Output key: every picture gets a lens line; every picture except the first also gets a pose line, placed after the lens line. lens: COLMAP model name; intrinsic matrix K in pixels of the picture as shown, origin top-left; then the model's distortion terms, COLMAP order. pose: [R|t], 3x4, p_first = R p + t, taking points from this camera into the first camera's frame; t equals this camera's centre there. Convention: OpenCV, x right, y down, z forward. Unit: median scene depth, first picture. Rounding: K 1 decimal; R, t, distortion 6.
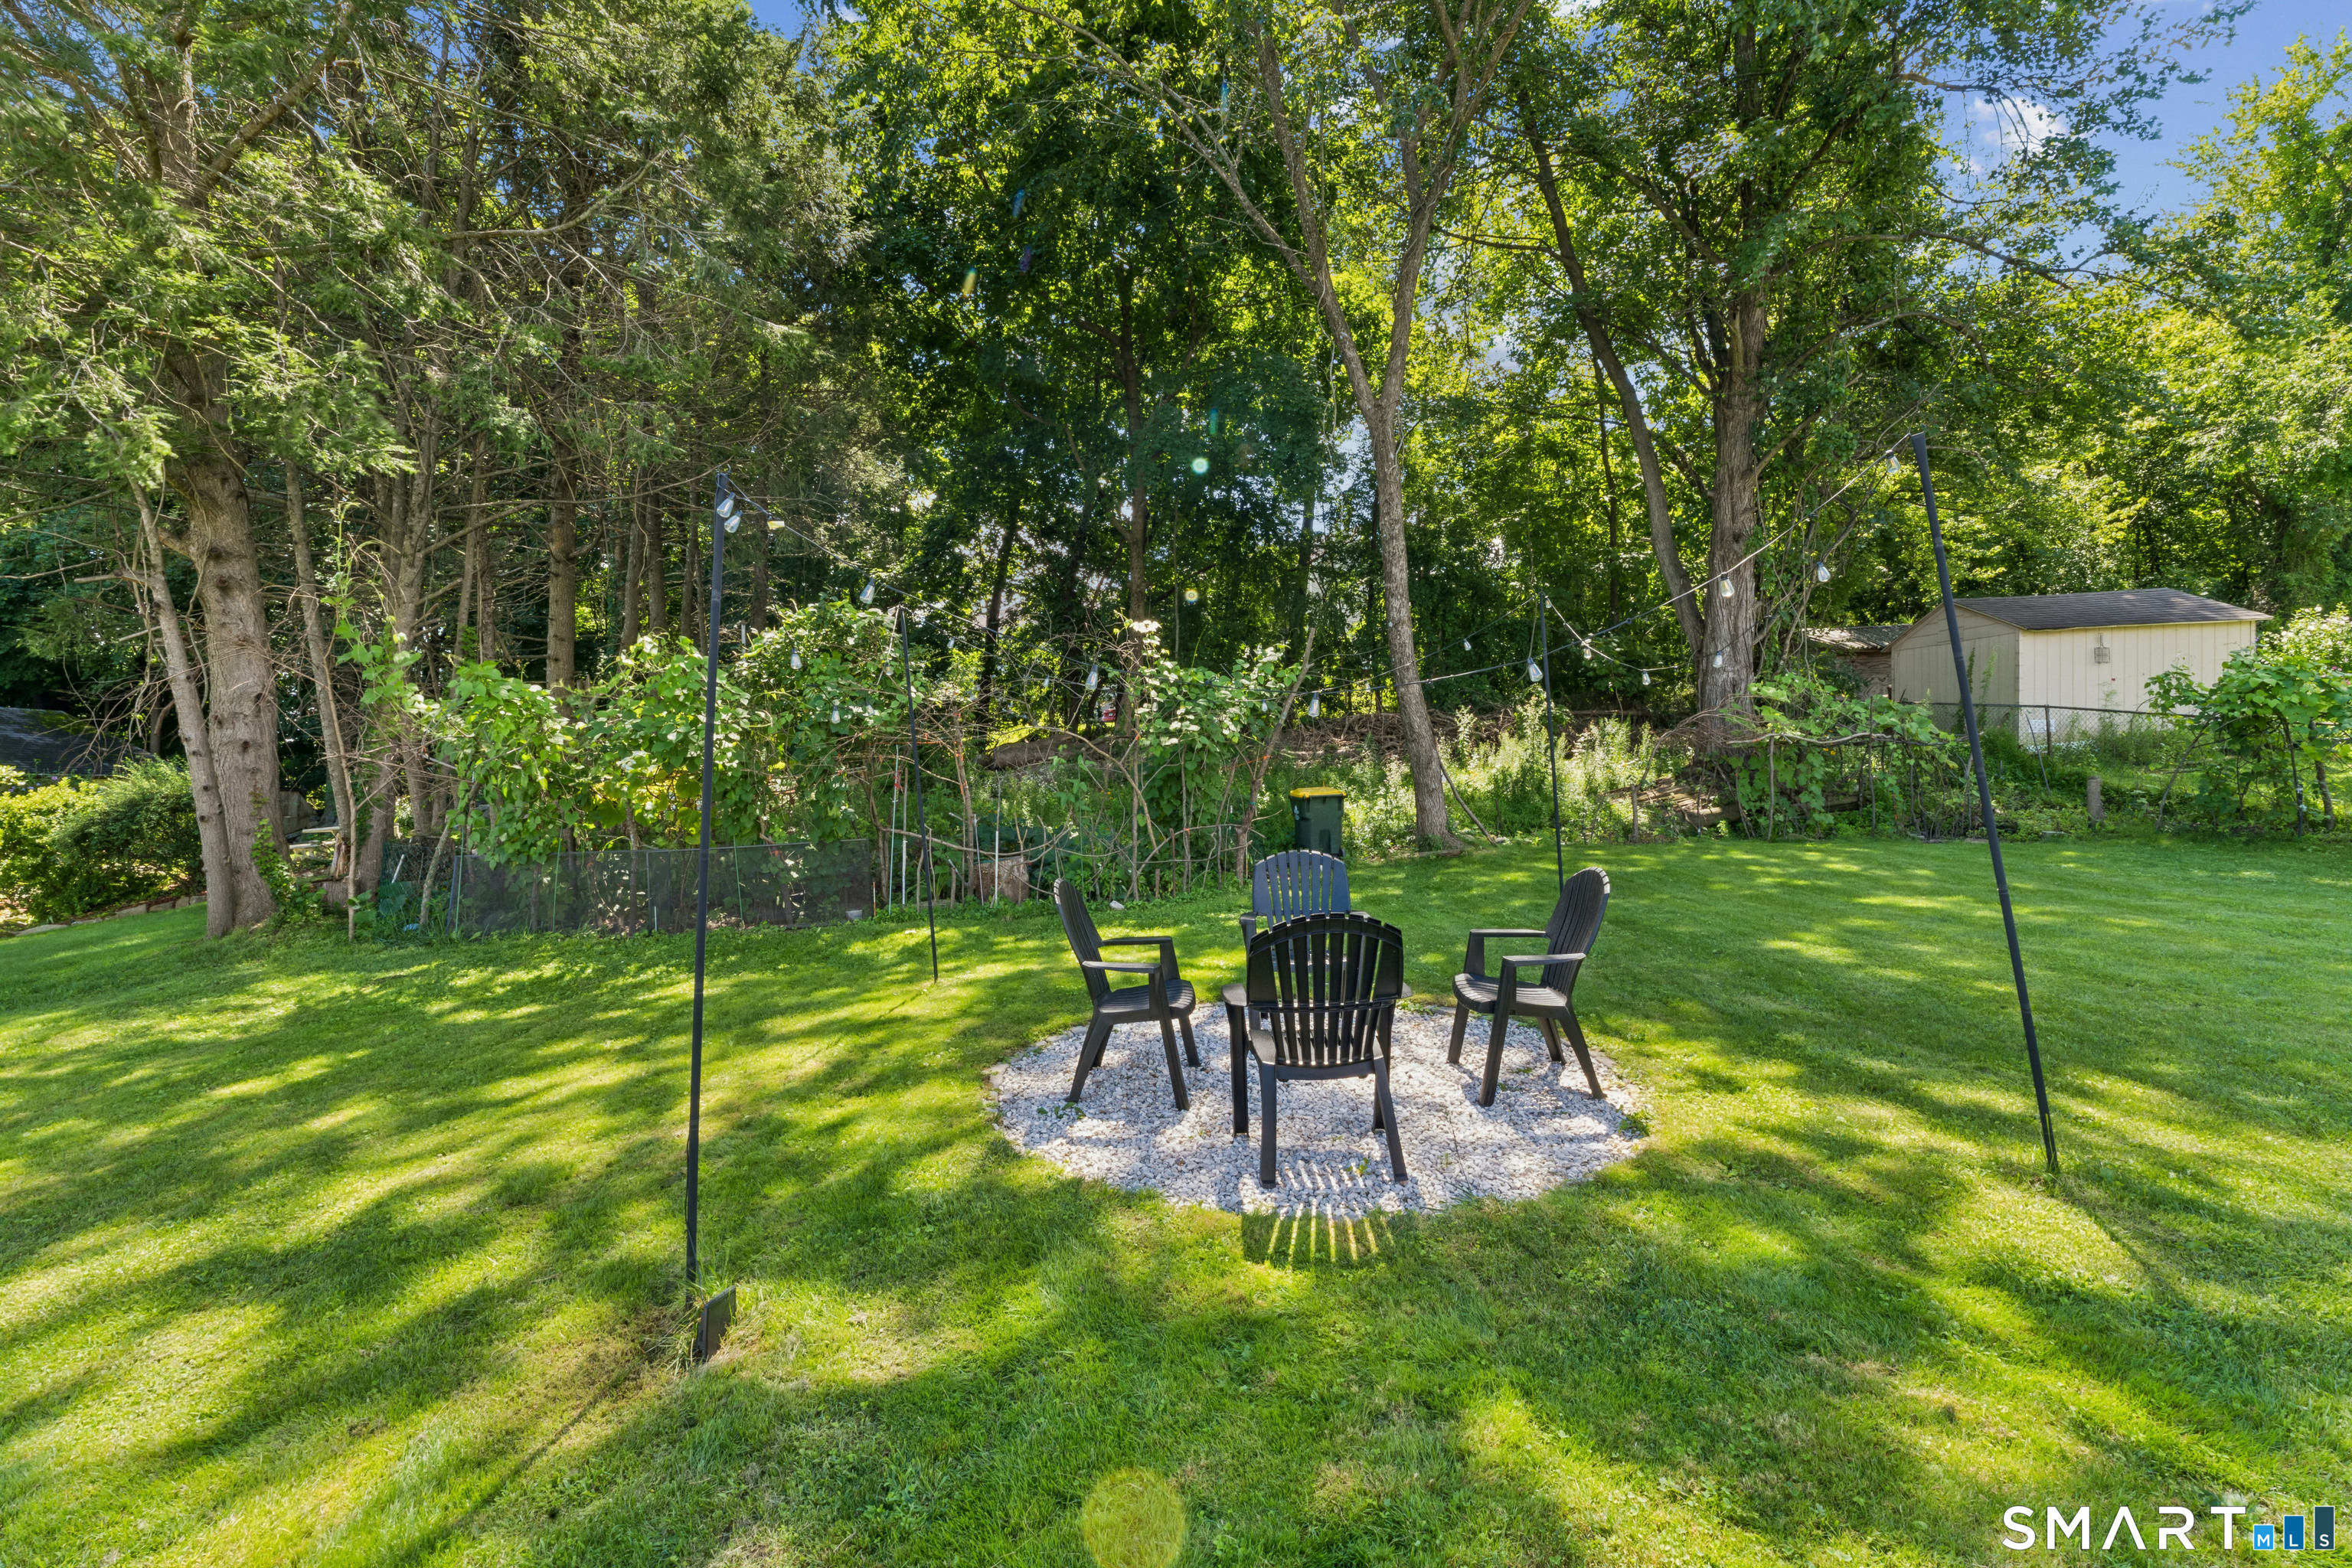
lens RADIAL K [[979.7, 0, 1176.3], [0, 979.7, 781.6], [0, 0, 1]] dist [-0.002403, 0.000206]
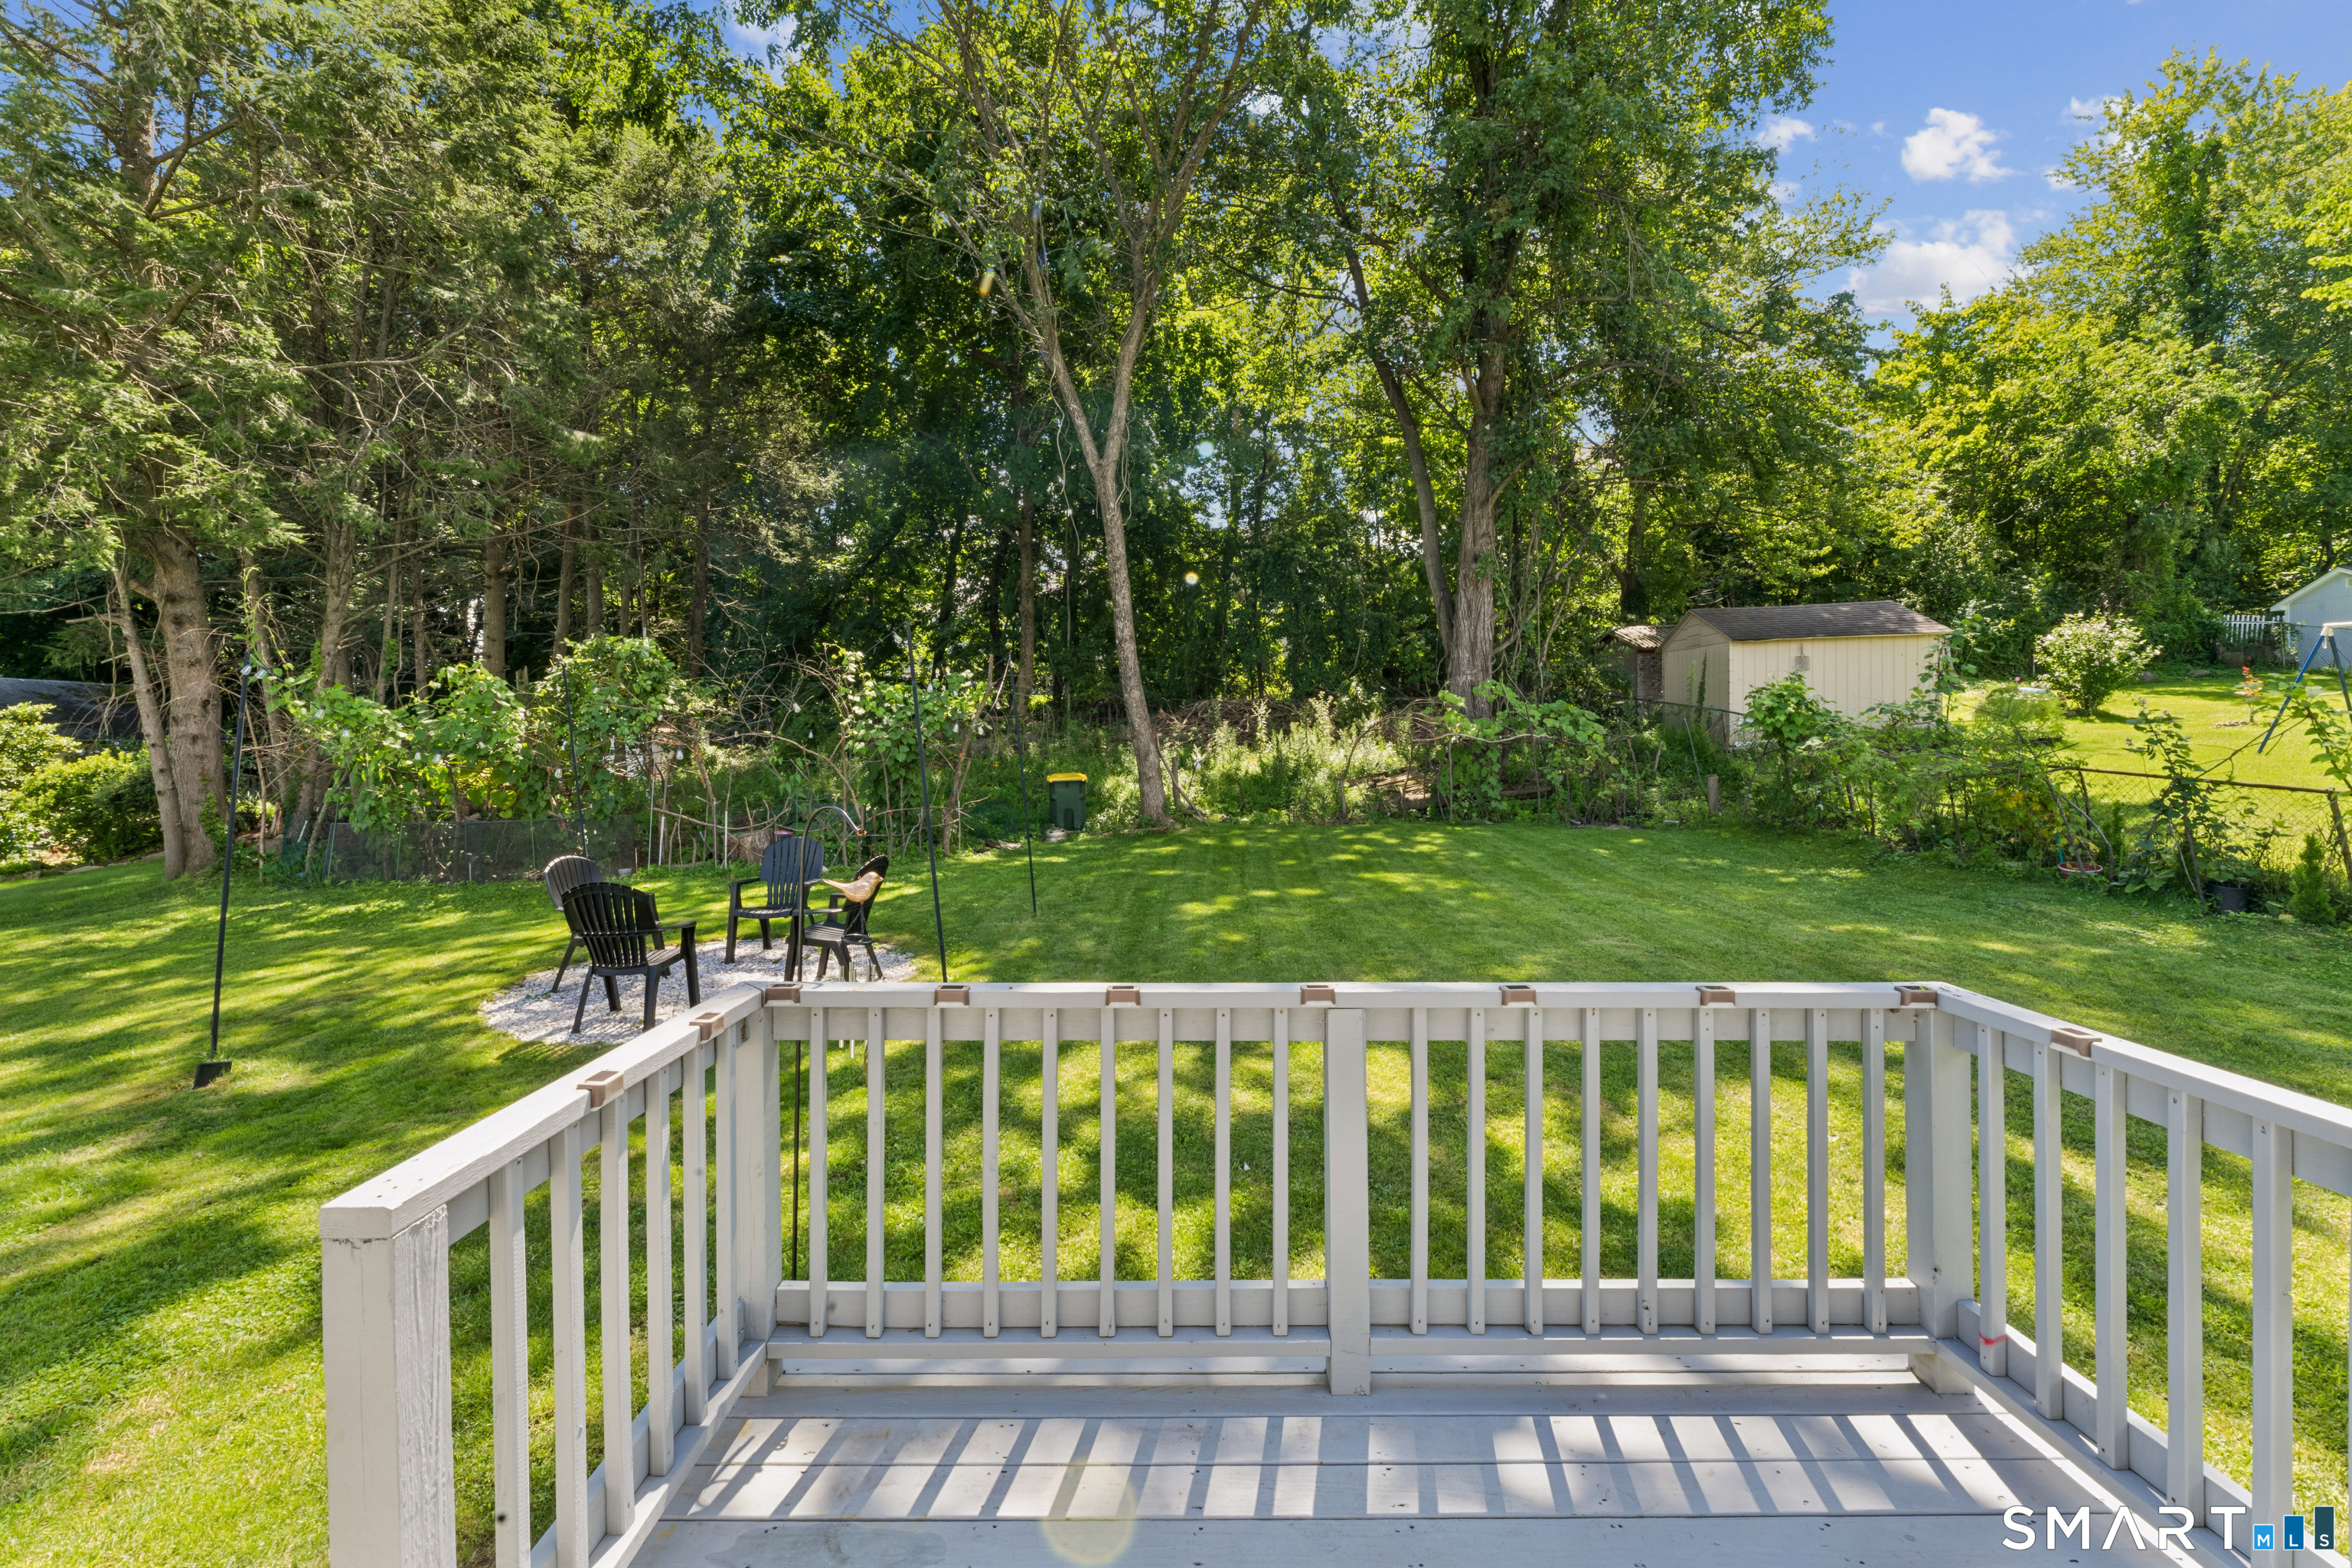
lens RADIAL K [[955.0, 0, 1159.7], [0, 955.0, 747.6], [0, 0, 1]] dist [-0.000629, -0.000741]
pose [[0.998641, 0.012834, -0.050511, 0.440907], [-0.012540, 0.999903, 0.006135, -0.047509], [0.050585, -0.005493, 0.998705, -0.246352]]
